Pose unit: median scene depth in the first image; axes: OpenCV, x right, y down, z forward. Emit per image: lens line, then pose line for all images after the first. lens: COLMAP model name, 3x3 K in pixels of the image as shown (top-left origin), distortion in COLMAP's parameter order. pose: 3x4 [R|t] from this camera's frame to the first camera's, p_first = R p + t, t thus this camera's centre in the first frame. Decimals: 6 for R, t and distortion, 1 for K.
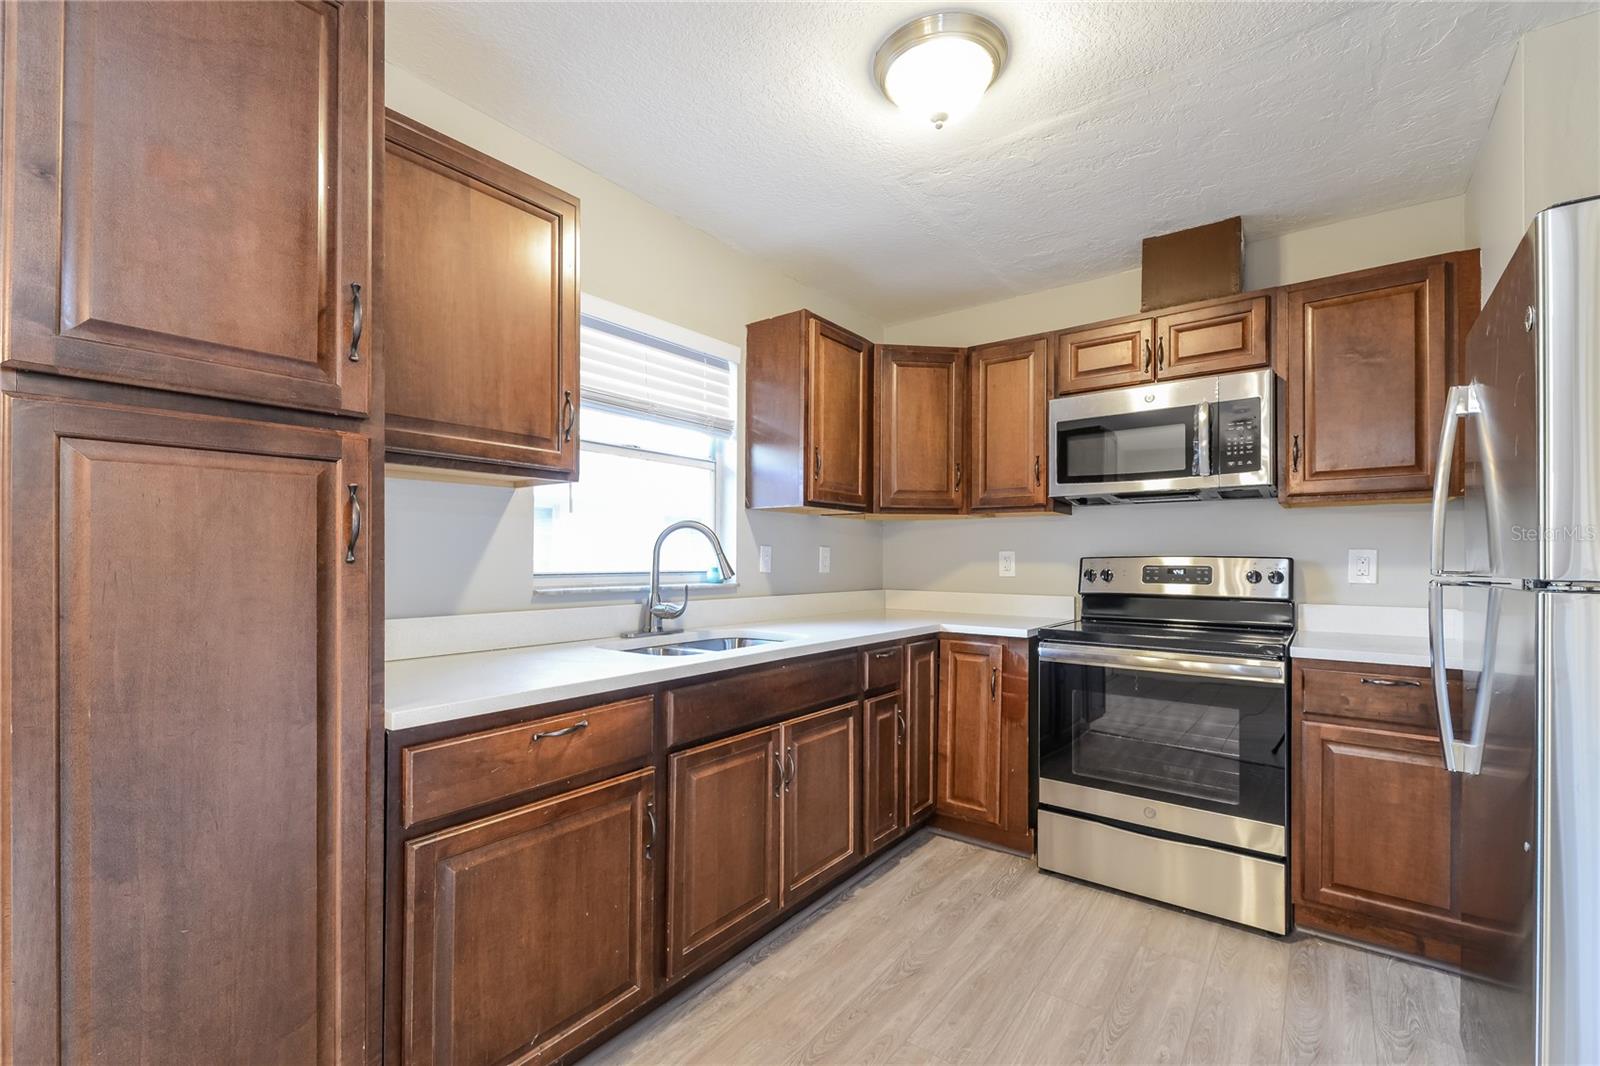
lens RADIAL K [[694.4, 0, 765.9], [0, 694.4, 556.1], [0, 0, 1]] dist [0.001793, -0.000567]
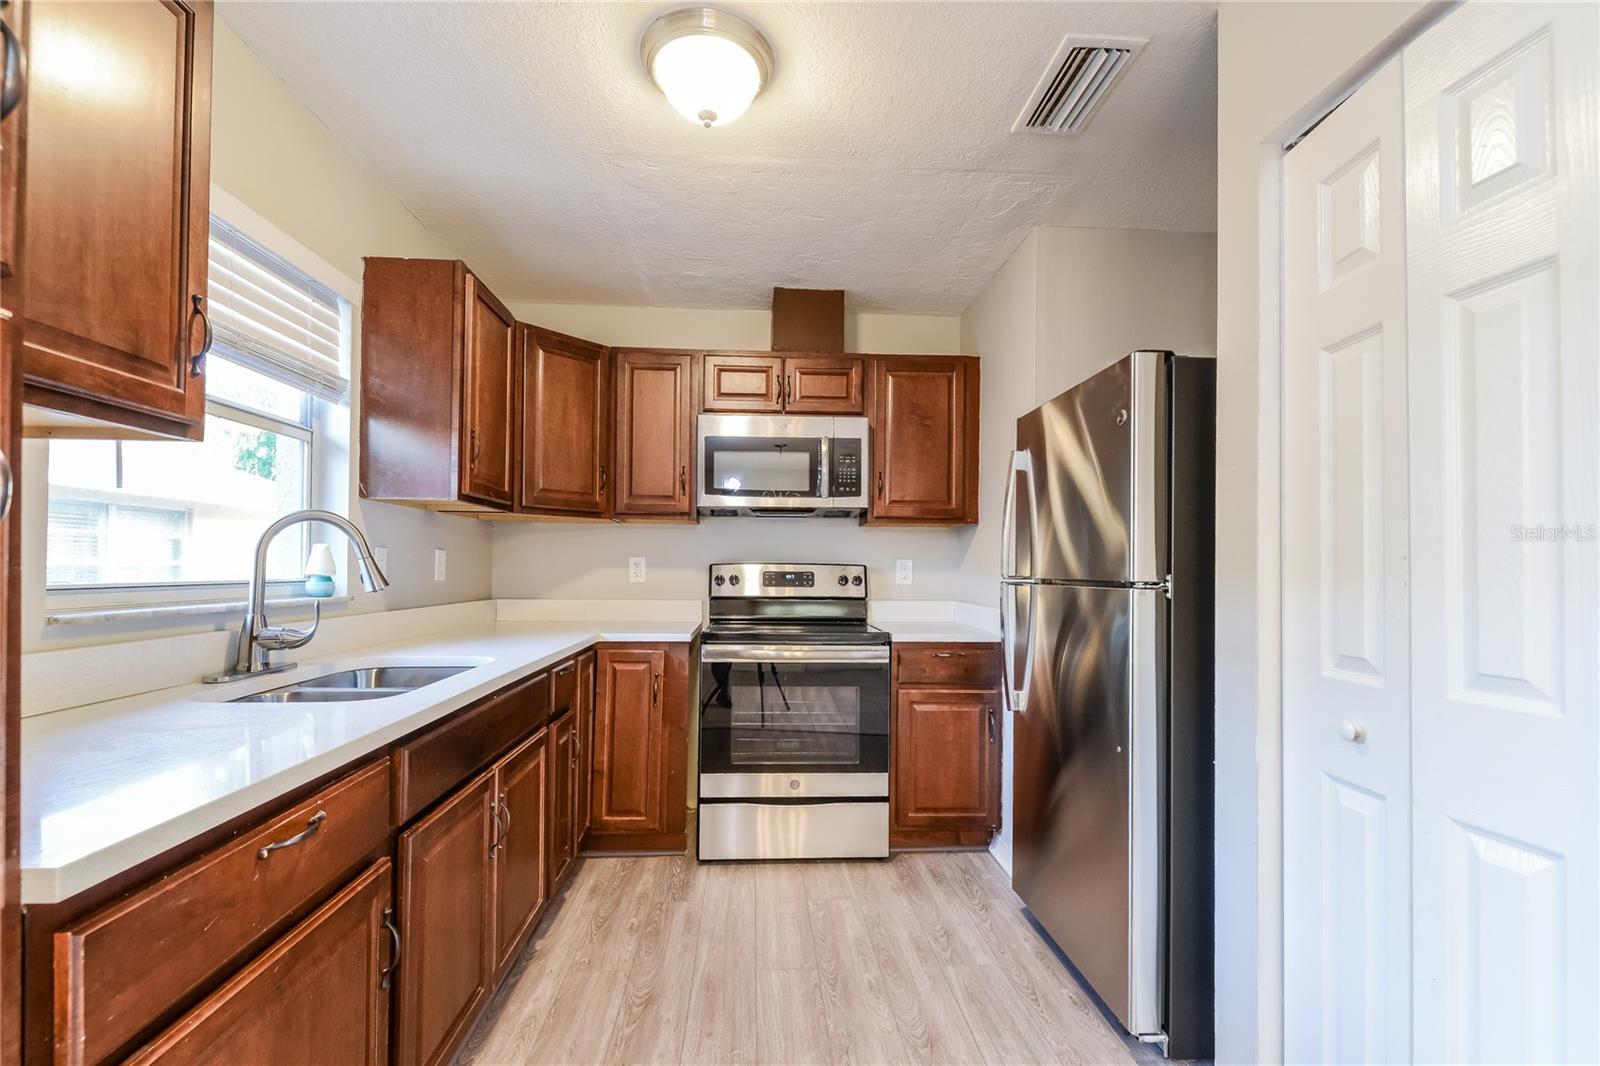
lens RADIAL K [[704.2, 0, 795.1], [0, 704.2, 560.9], [0, 0, 1]] dist [0.017281, -0.013346]
pose [[0.742322, 0.007913, 0.669997, -0.231684], [-0.007946, 0.999964, -0.003007, -0.000657], [-0.669996, -0.003091, 0.742358, 0.123826]]
